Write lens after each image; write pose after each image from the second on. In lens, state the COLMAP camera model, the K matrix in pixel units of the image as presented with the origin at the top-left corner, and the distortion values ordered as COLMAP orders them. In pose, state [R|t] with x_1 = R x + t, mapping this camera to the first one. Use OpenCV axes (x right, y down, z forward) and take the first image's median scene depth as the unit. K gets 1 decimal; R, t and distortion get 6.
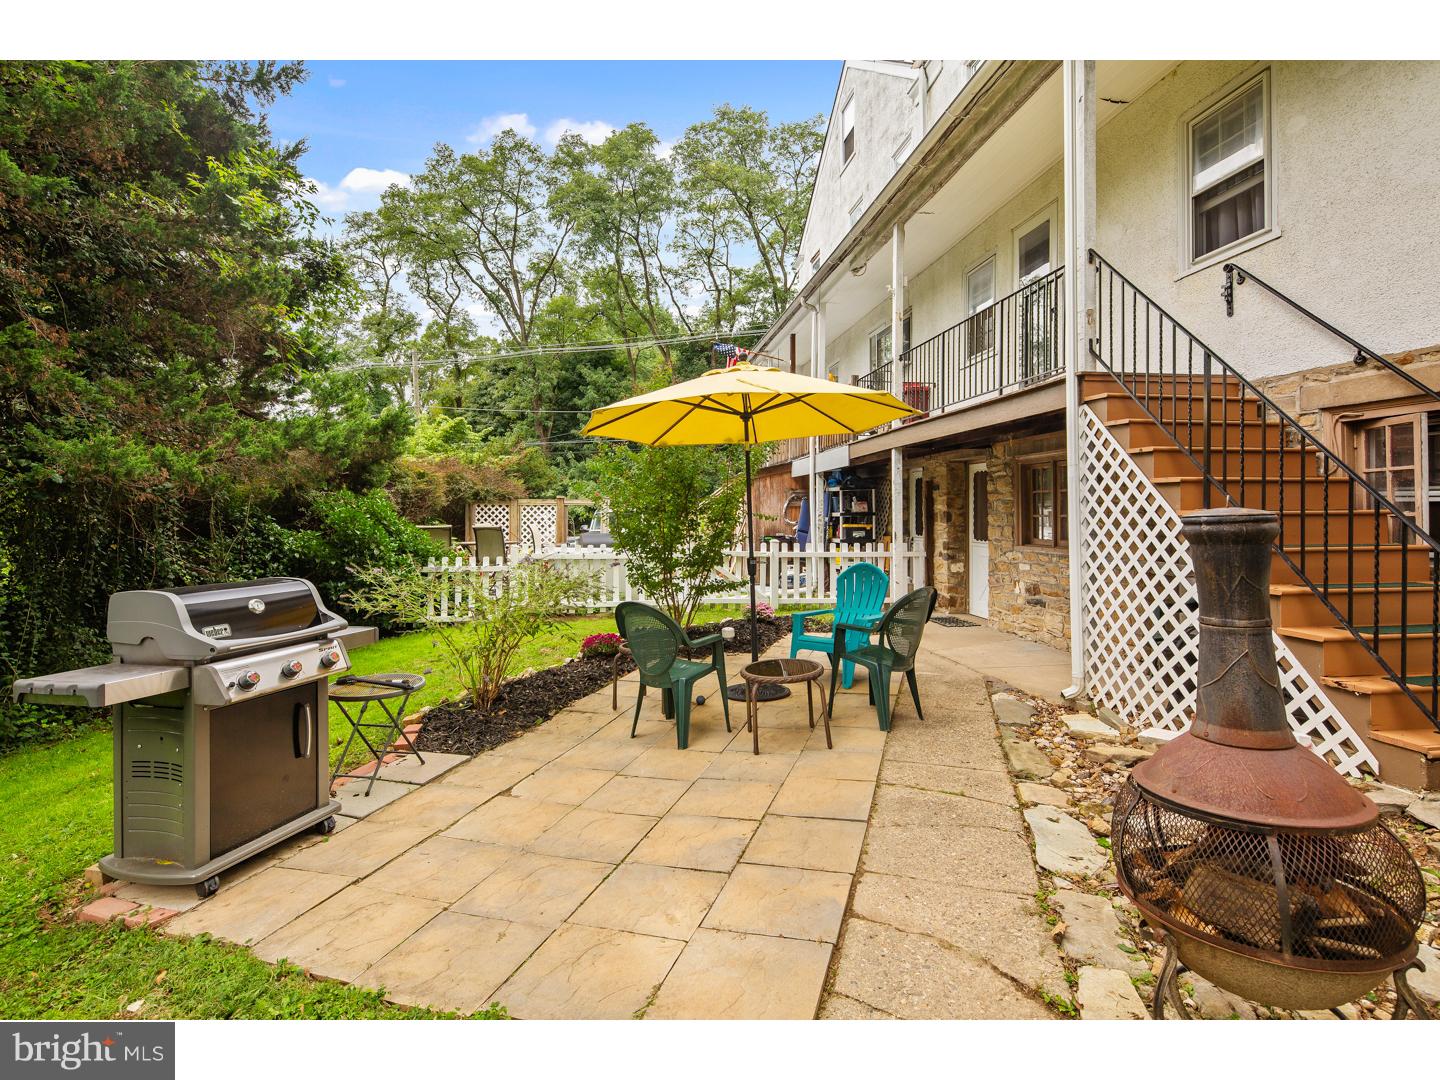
lens RADIAL K [[712.4, 0, 721.5], [0, 712.4, 495.3], [0, 0, 1]] dist [0.002902, 0.000345]
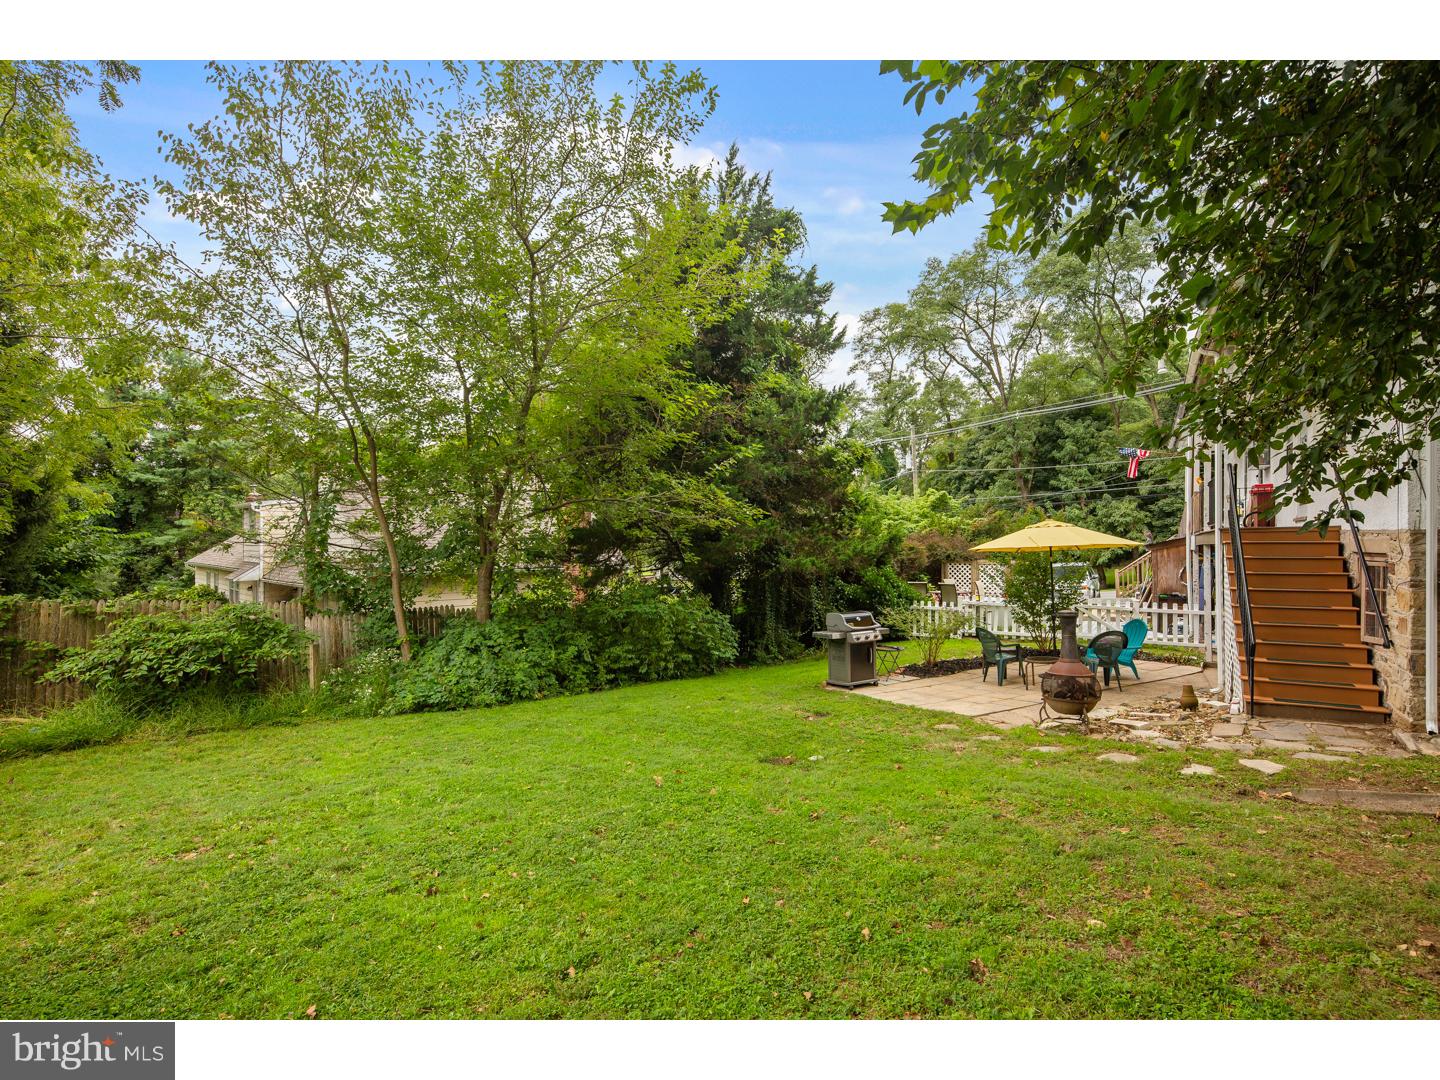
lens RADIAL K [[705.0, 0, 720.0], [0, 705.0, 540.0], [0, 0, 1]] dist [0.001907, 0.000082]
pose [[0.777085, -0.006160, -0.629366, 0.132347], [0.016021, 0.999822, 0.009995, -0.036417], [0.629192, -0.017850, 0.777045, -0.276868]]
